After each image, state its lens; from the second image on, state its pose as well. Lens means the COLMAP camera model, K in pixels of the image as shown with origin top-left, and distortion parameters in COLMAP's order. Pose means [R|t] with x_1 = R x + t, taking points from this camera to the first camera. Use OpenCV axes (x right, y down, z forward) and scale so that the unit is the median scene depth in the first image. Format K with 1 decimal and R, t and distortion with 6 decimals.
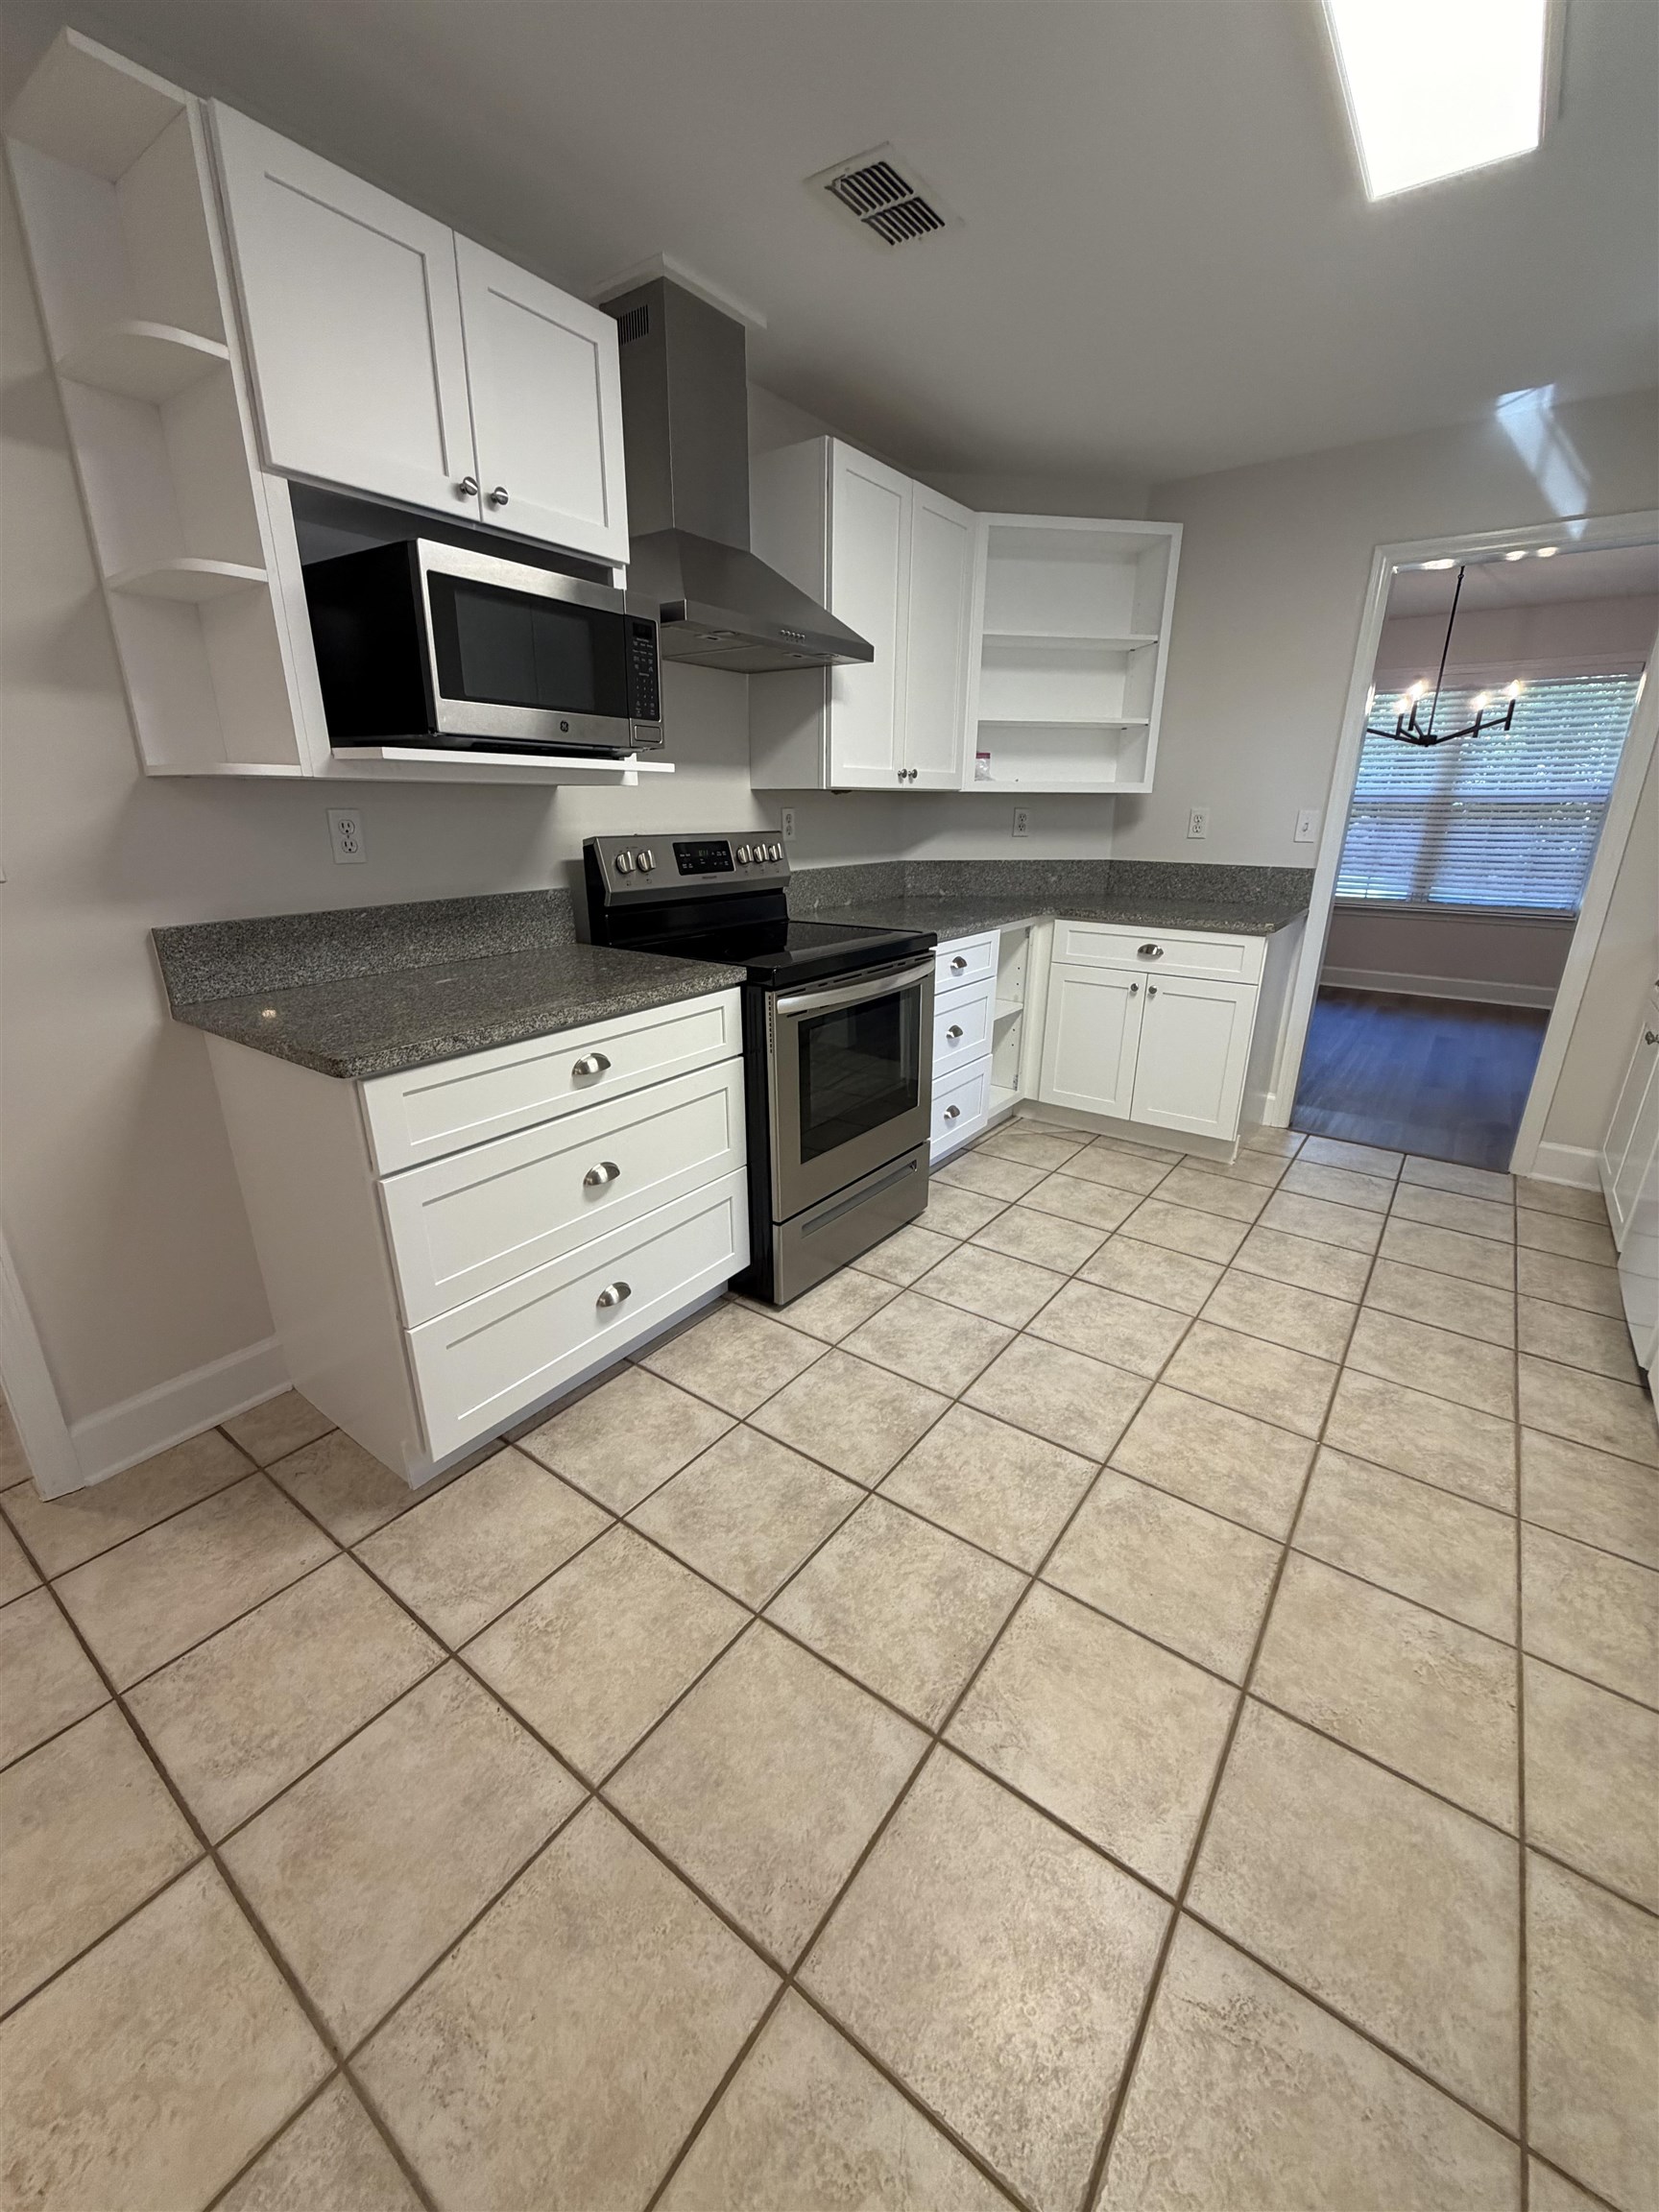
lens RADIAL K [[885.4, 0, 817.8], [0, 885.4, 1104.1], [0, 0, 1]] dist [-0.000105, -0.000131]
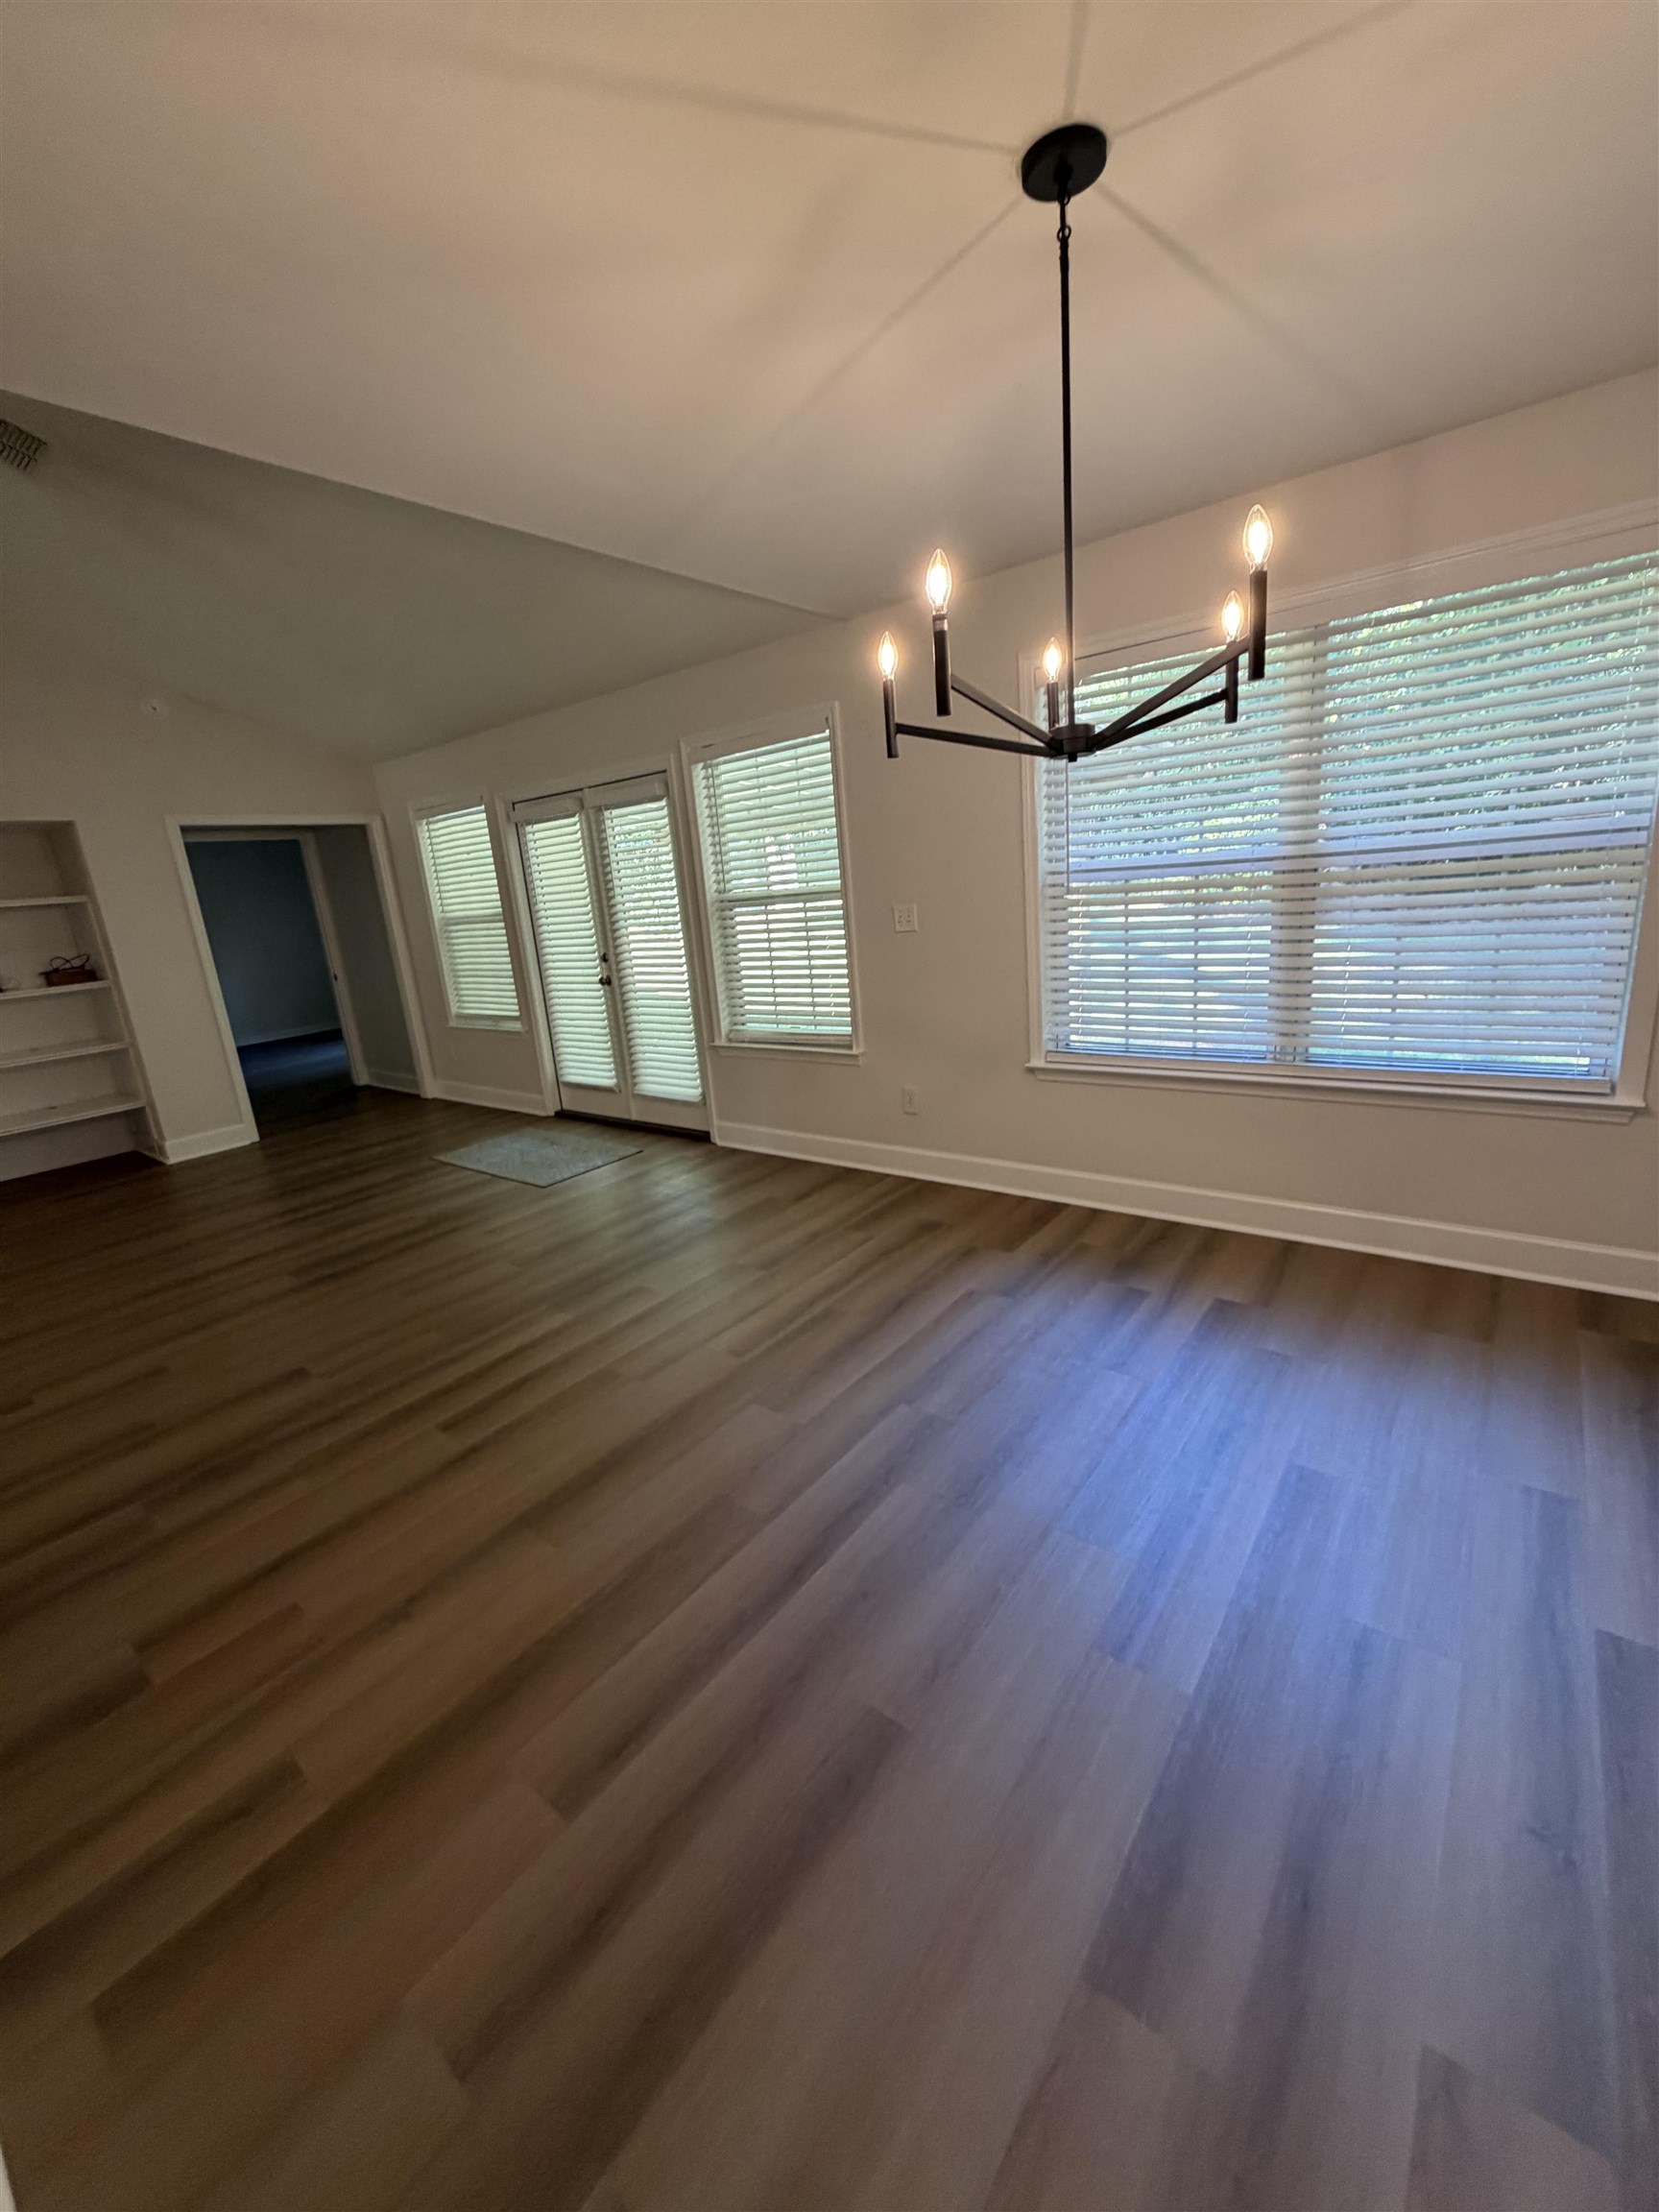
lens RADIAL K [[885.4, 0, 825.4], [0, 885.4, 1102.4], [0, 0, 1]] dist [-0.000105, -0.000131]
pose [[0.995457, -0.079897, -0.051776, 1.260191], [0.075531, 0.993815, -0.081404, -0.529792], [0.057960, 0.077123, 0.995335, 1.397726]]
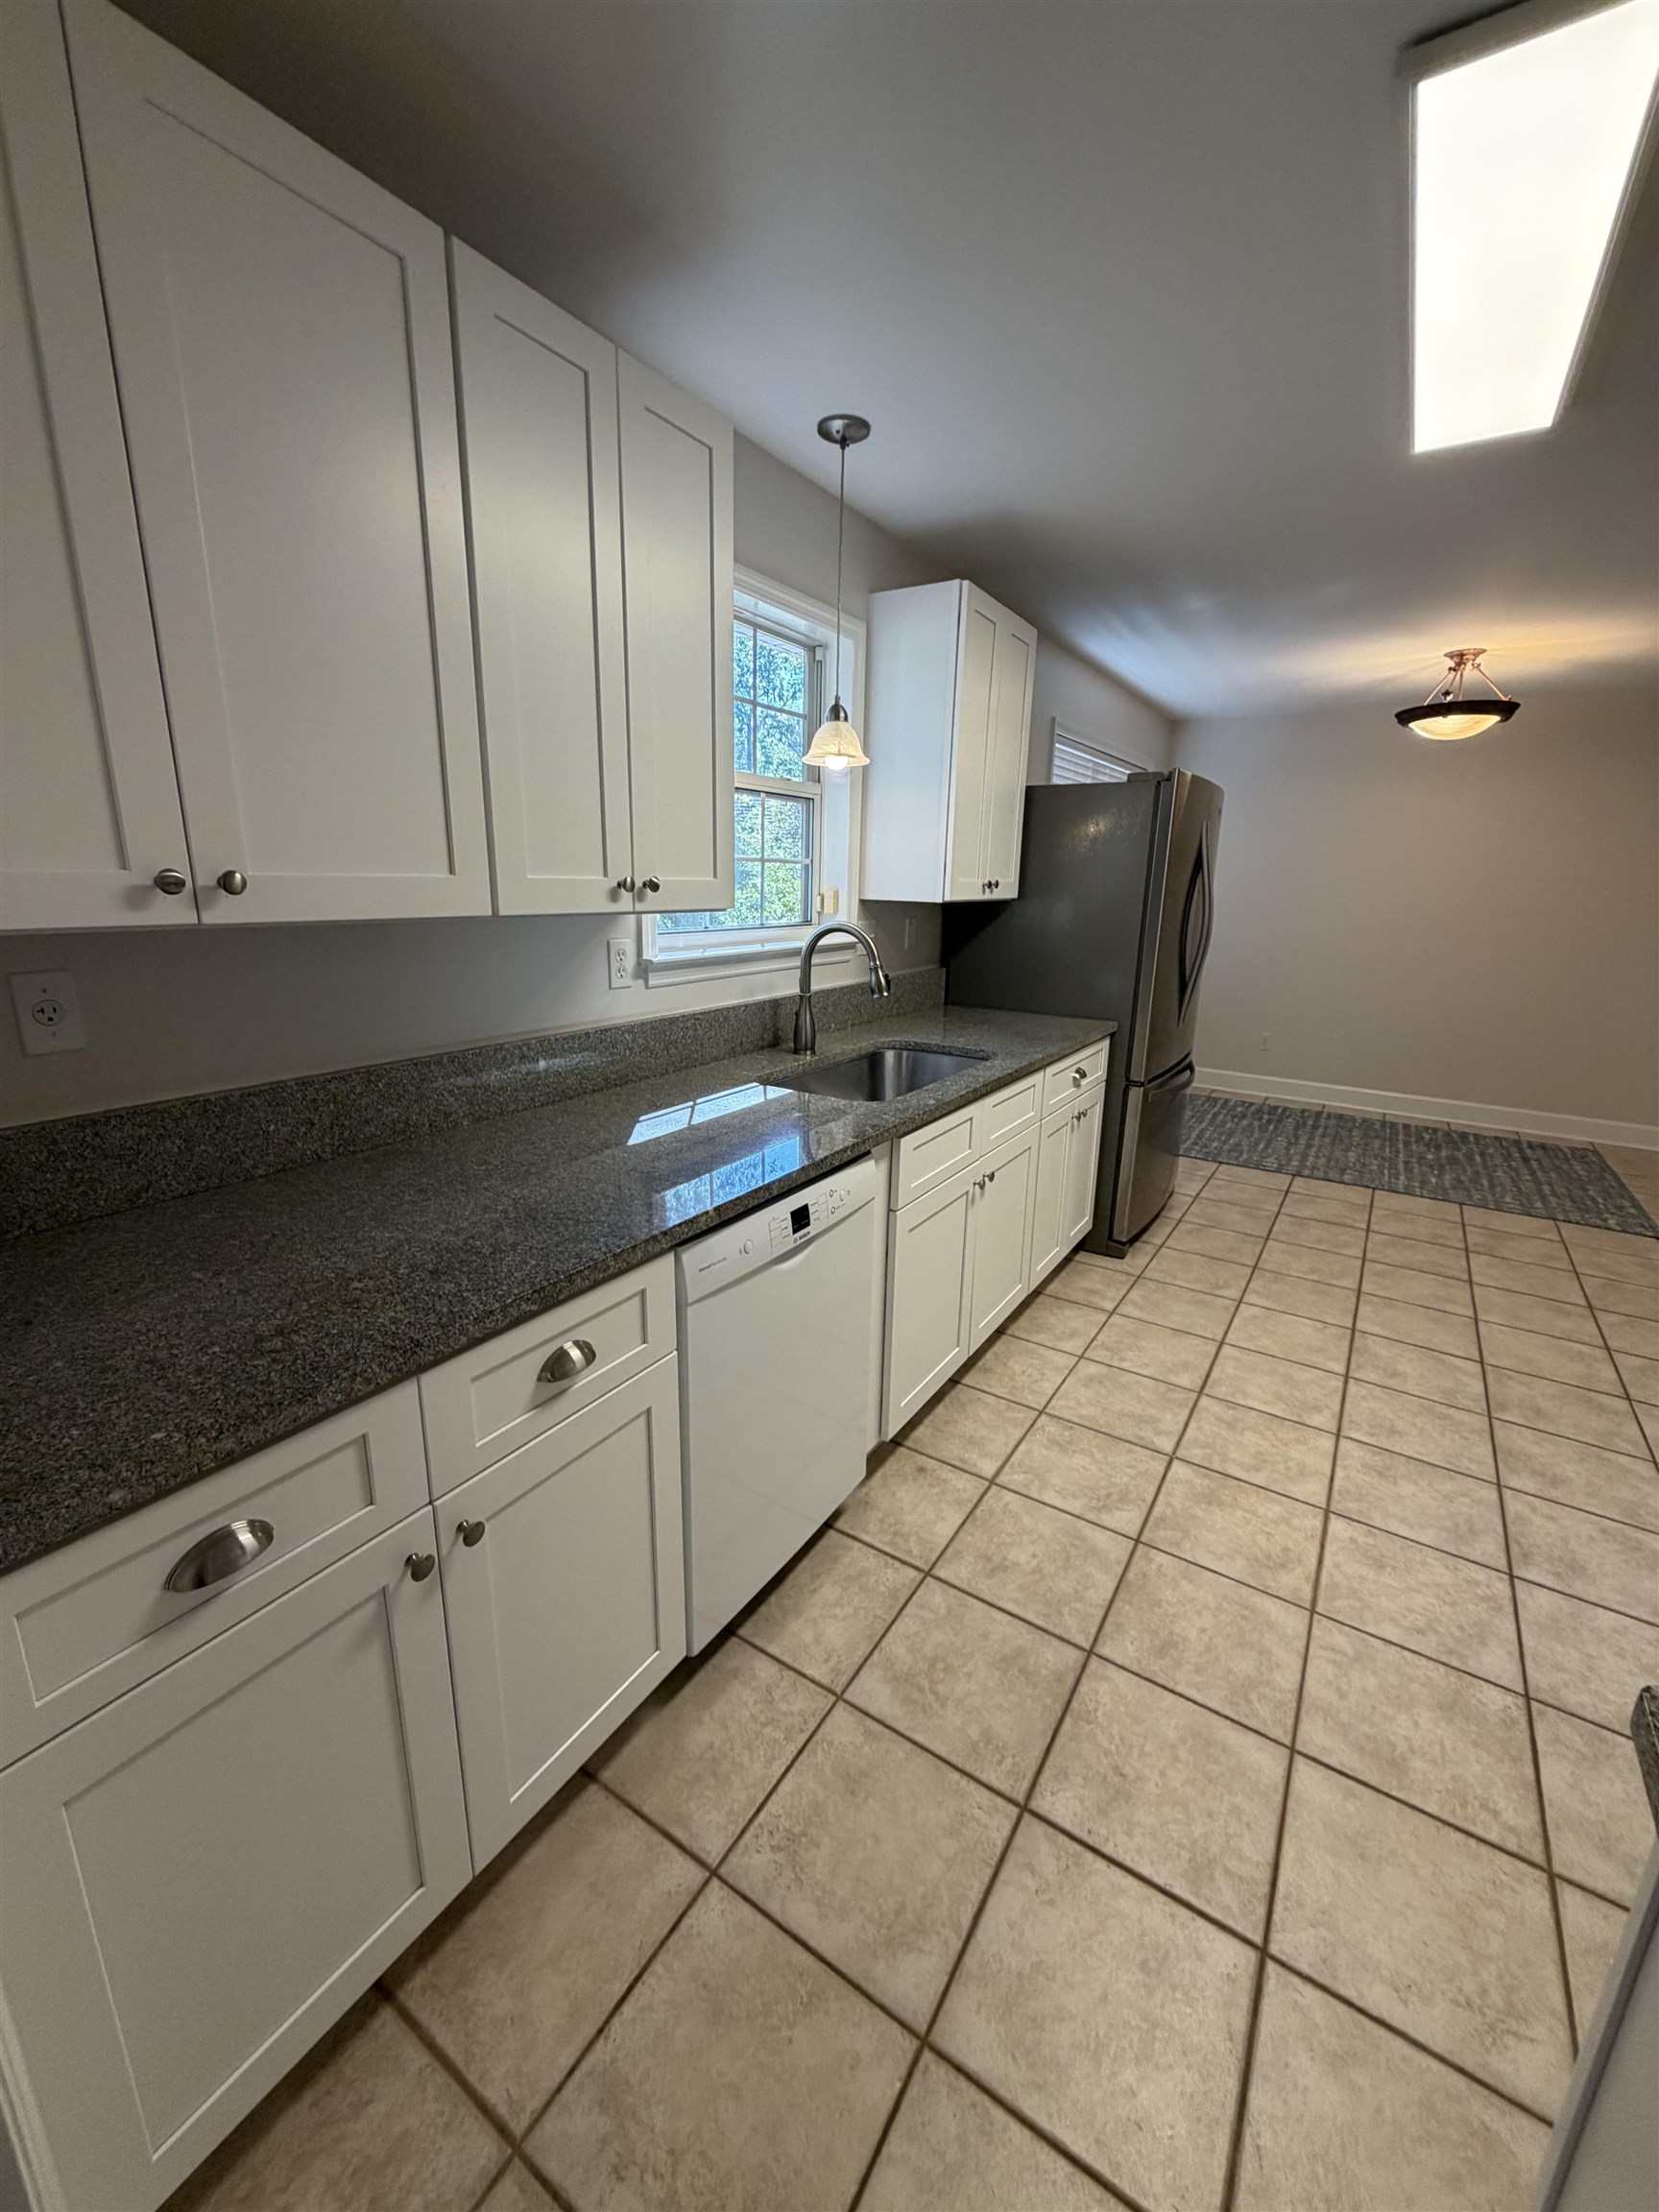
lens RADIAL K [[885.4, 0, 820.6], [0, 885.4, 1101.3], [0, 0, 1]] dist [-0.000105, -0.000131]
pose [[-0.997852, -0.014070, -0.063973, 0.971588], [-0.047168, 0.832020, 0.552736, -0.559442], [0.045450, 0.554567, -0.830897, 1.476193]]
